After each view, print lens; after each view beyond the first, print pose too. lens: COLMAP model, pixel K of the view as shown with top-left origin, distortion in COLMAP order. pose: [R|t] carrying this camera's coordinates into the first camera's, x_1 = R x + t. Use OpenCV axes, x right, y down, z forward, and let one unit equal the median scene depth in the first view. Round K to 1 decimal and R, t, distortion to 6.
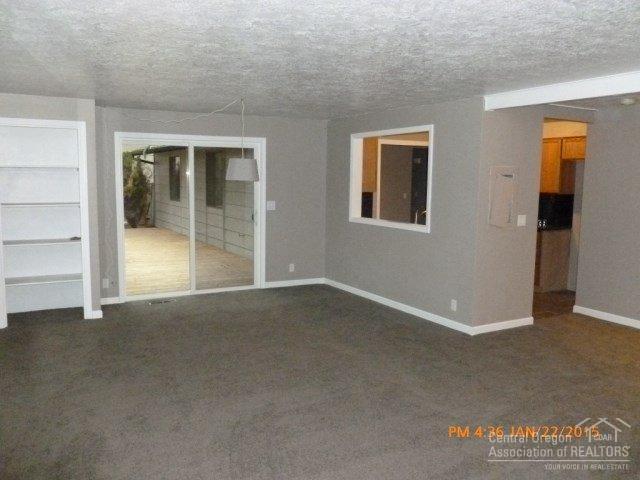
lens RADIAL K [[539.4, 0, 320.9], [0, 539.4, 241.3], [0, 0, 1]] dist [-0.005585, 0.000123]
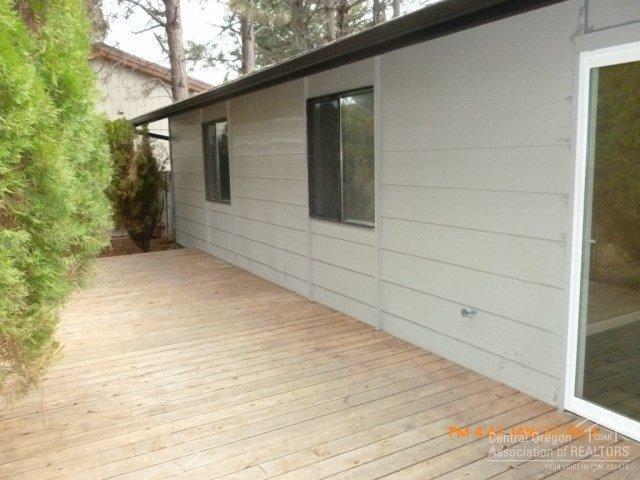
lens RADIAL K [[539.4, 0, 318.9], [0, 539.4, 237.7], [0, 0, 1]] dist [-0.005585, 0.000123]
pose [[0.999148, -0.041025, -0.004605, -0.156043], [0.041136, 0.998779, 0.027347, -0.047175], [0.003478, -0.027513, 0.999615, 0.427331]]
